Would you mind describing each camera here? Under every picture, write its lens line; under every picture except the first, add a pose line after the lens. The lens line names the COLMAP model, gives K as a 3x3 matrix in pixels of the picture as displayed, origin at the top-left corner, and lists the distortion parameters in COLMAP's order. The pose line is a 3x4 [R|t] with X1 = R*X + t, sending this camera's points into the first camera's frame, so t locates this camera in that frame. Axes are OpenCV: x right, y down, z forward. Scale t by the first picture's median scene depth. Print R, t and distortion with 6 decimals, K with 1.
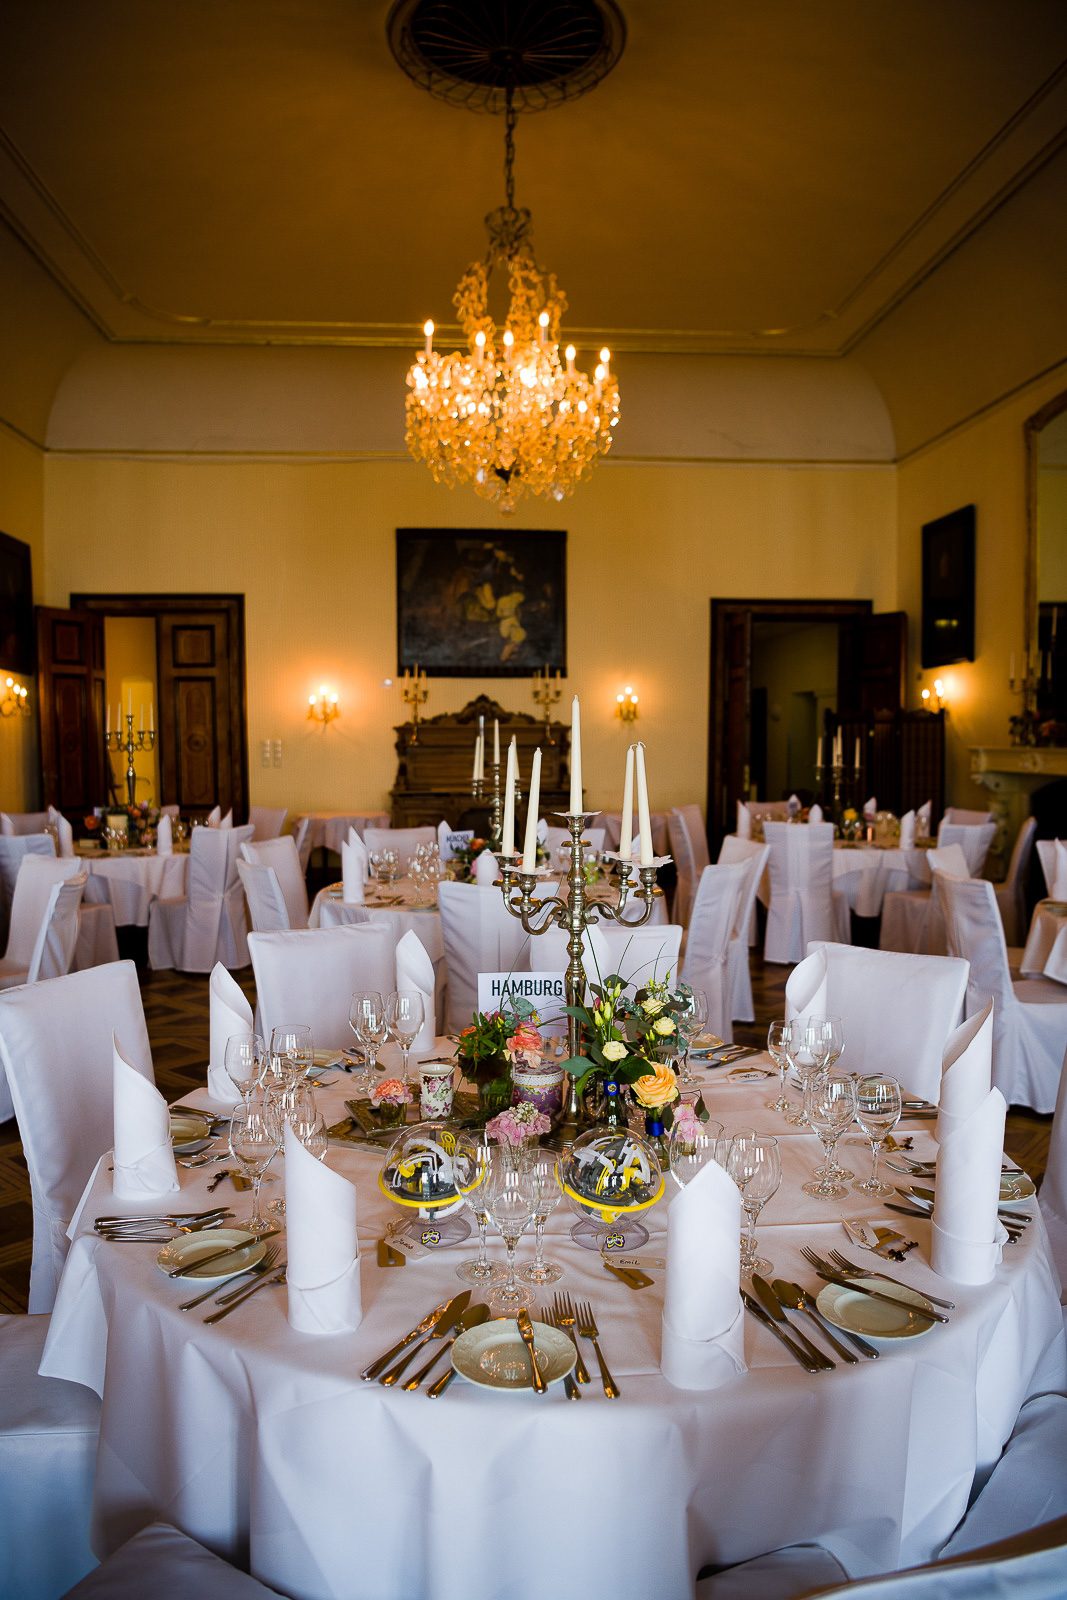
lens RADIAL K [[1114.1, 0, 533.5], [0, 1114.1, 800.0], [0, 0, 1]] dist [-0.076381, 0.000609]
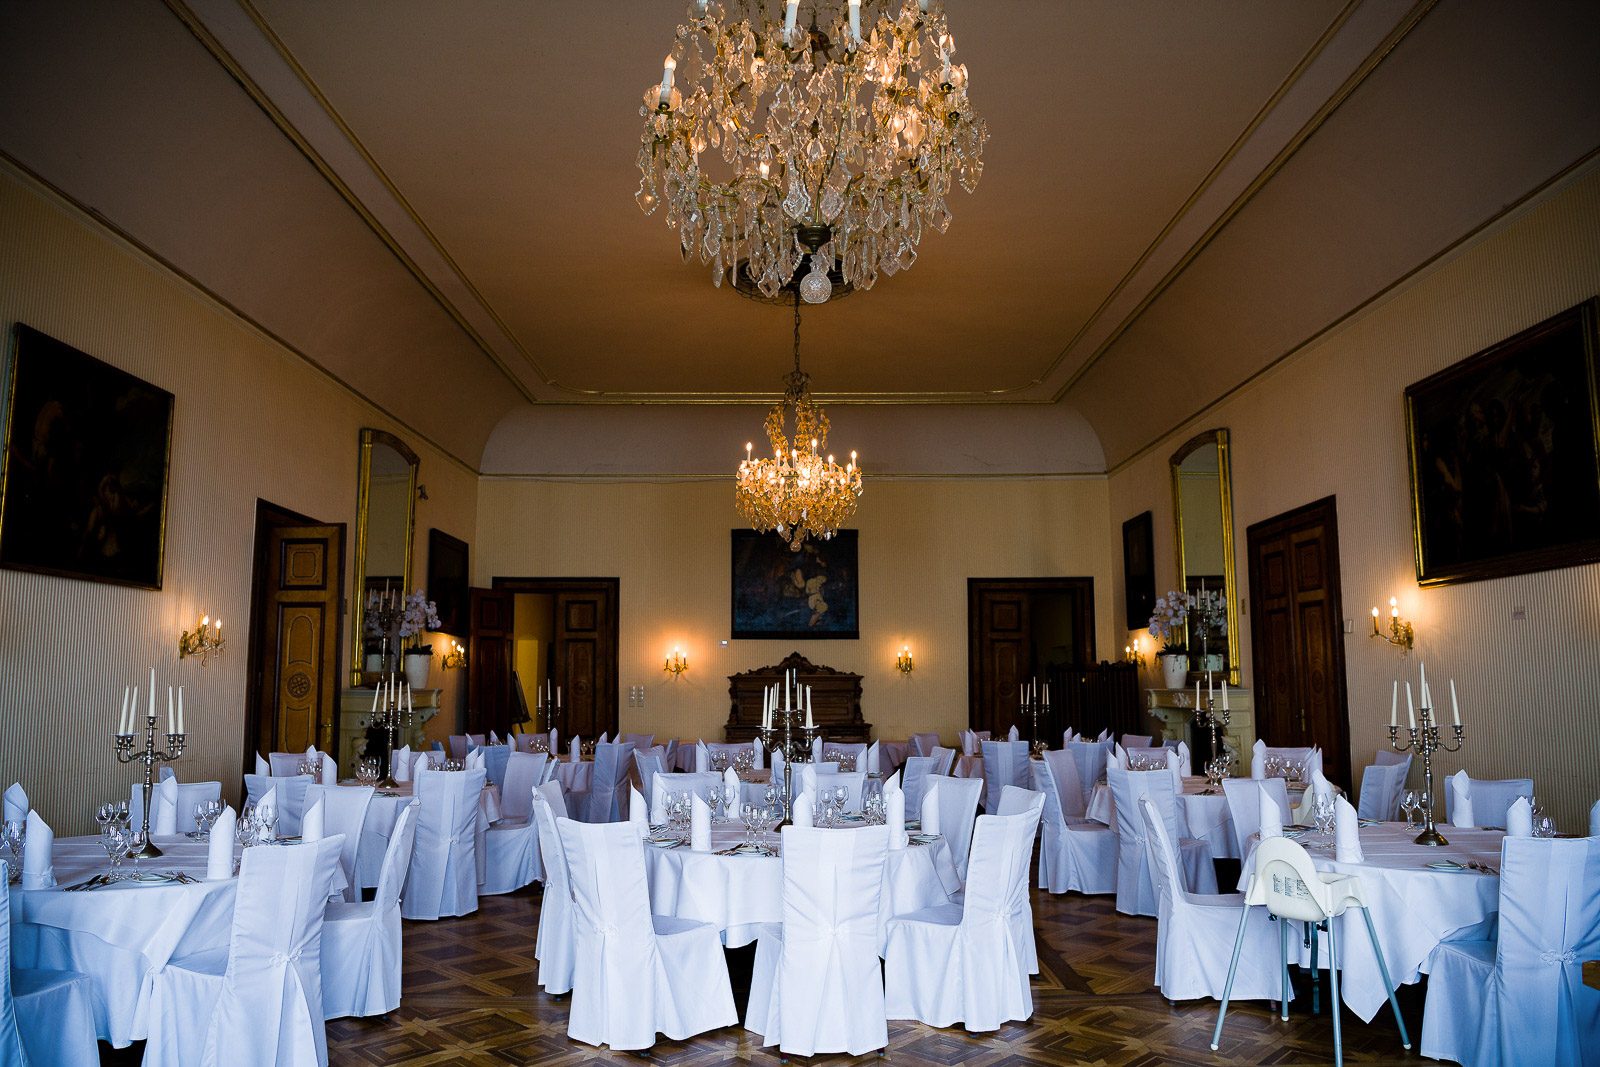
lens RADIAL K [[1114.1, 0, 800.0], [0, 1114.1, 533.5], [0, 0, 1]] dist [-0.076381, 0.000609]
pose [[0.998014, -0.009929, -0.062209, 0.044761], [-0.002069, 0.981801, -0.189902, 0.018918], [0.062962, 0.189653, 0.979830, -0.333600]]
